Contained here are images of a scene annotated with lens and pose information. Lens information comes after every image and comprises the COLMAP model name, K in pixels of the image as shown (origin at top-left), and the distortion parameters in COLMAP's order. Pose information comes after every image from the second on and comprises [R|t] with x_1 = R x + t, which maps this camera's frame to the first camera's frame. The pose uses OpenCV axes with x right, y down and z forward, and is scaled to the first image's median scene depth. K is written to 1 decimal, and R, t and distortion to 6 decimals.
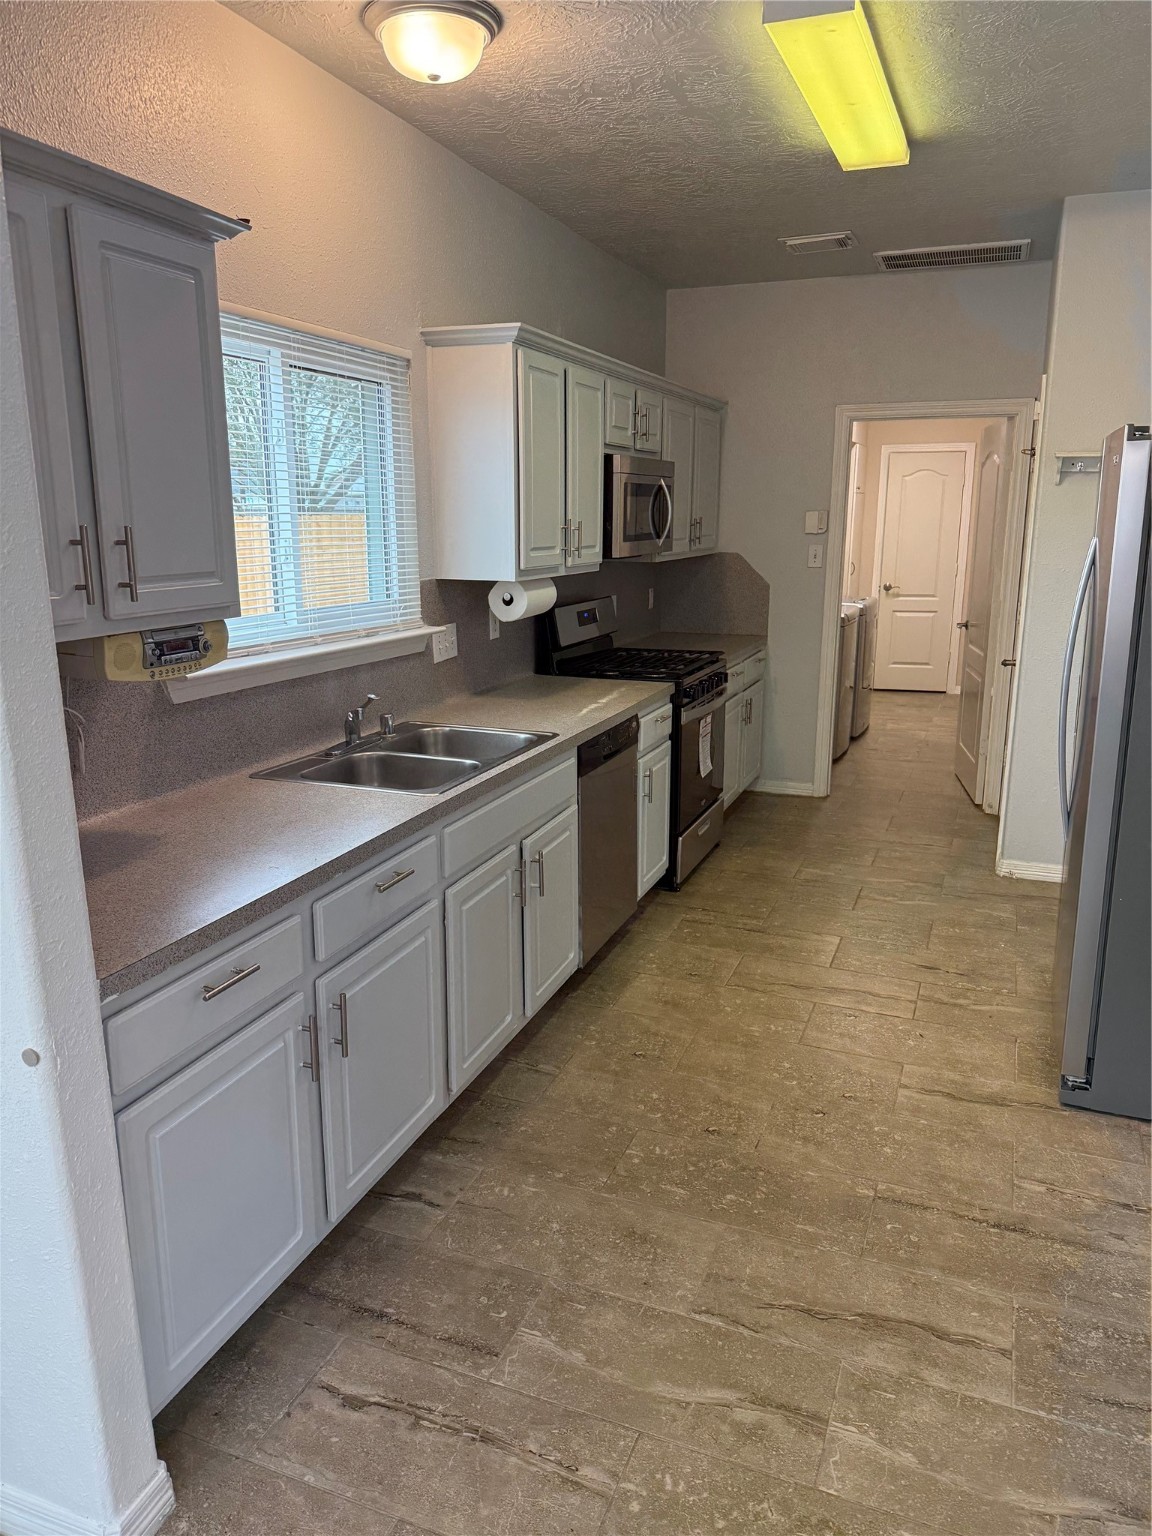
lens RADIAL K [[1062.7, 0, 602.4], [0, 1062.7, 738.1], [0, 0, 1]] dist [0.044670, -0.035173]
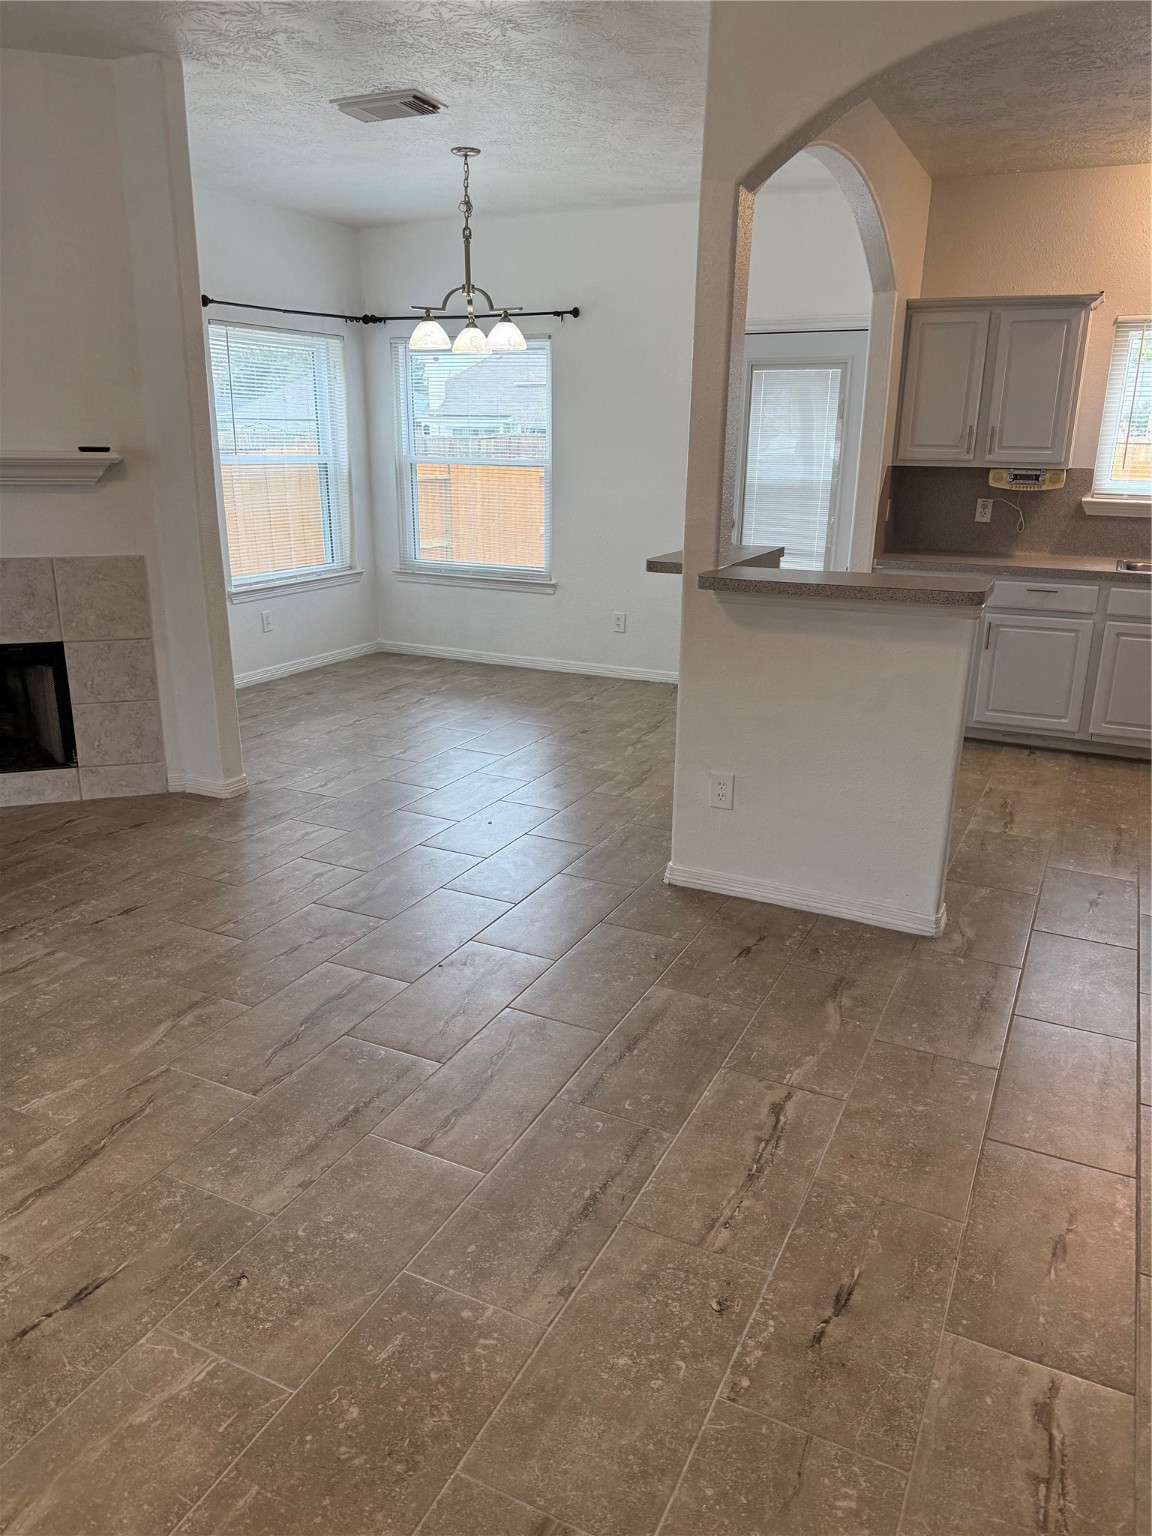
lens RADIAL K [[1088.0, 0, 576.0], [0, 1088.0, 768.0], [0, 0, 1]] dist [0.039740, -0.037468]
pose [[-0.097683, 0.273339, -0.956945, 2.084507], [-0.214193, 0.933236, 0.288431, 0.029391], [0.971895, 0.233146, -0.032614, 0.217251]]
